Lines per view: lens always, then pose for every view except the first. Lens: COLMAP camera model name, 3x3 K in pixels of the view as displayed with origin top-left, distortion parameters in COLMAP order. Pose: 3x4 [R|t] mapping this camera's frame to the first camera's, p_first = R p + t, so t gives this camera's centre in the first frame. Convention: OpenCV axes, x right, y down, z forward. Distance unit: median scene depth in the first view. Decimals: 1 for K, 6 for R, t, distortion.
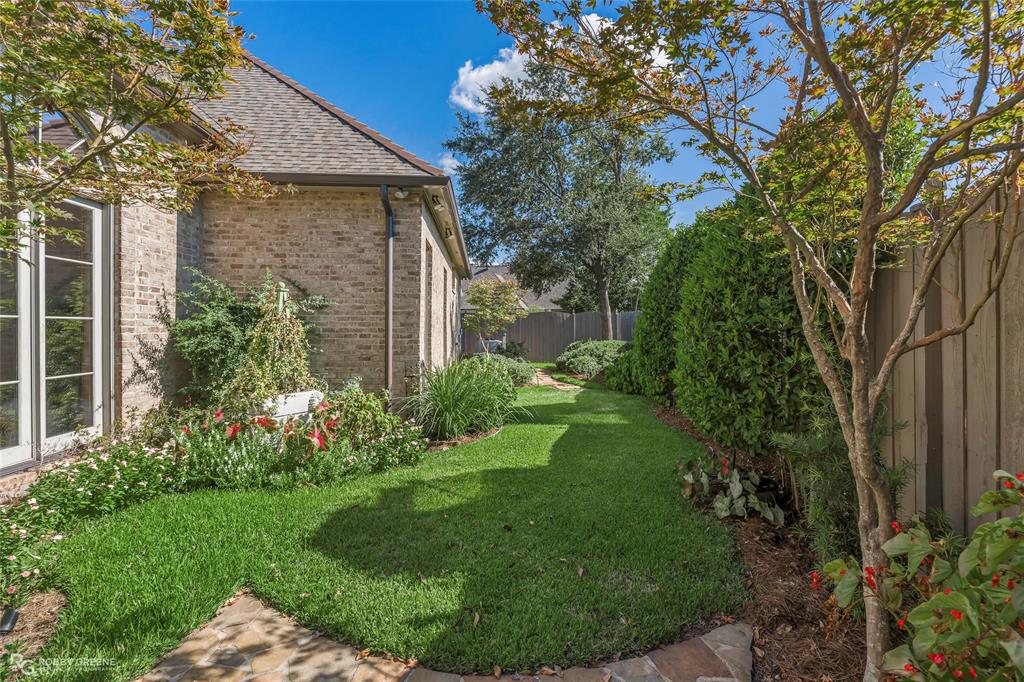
lens RADIAL K [[464.3, 0, 513.1], [0, 464.3, 332.5], [0, 0, 1]] dist [-0.010151, 0.000396]
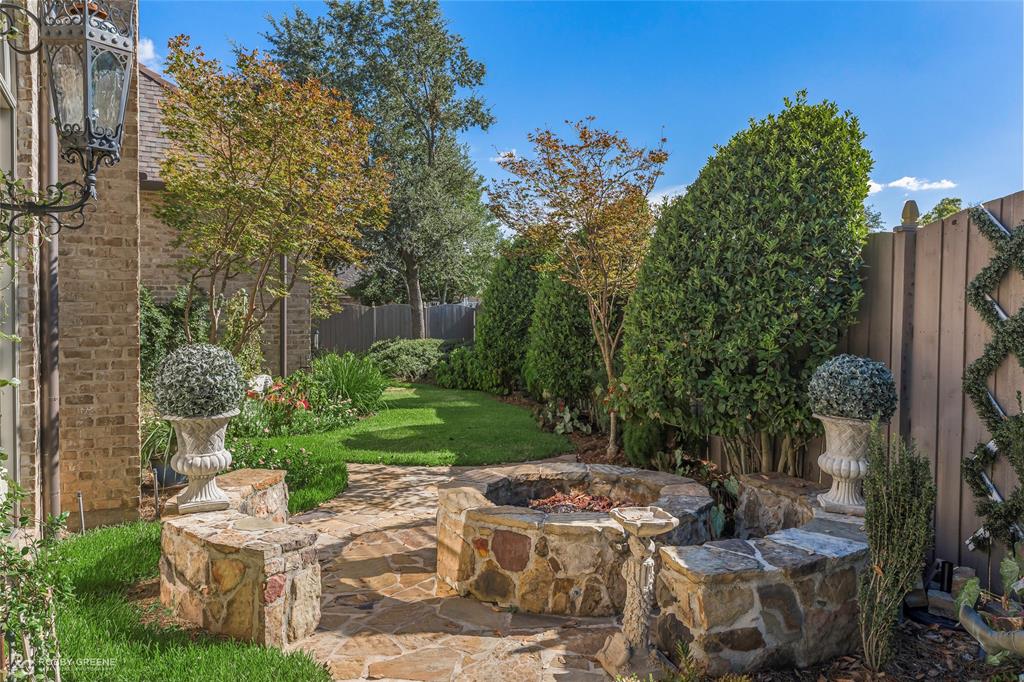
lens RADIAL K [[758.7, 0, 511.1], [0, 758.7, 340.7], [0, 0, 1]] dist [0.001085, 0.000490]
pose [[0.921652, -0.009125, 0.387911, -0.473117], [0.004445, 0.999906, 0.012960, 0.007582], [-0.387993, -0.010220, 0.921606, -0.894154]]
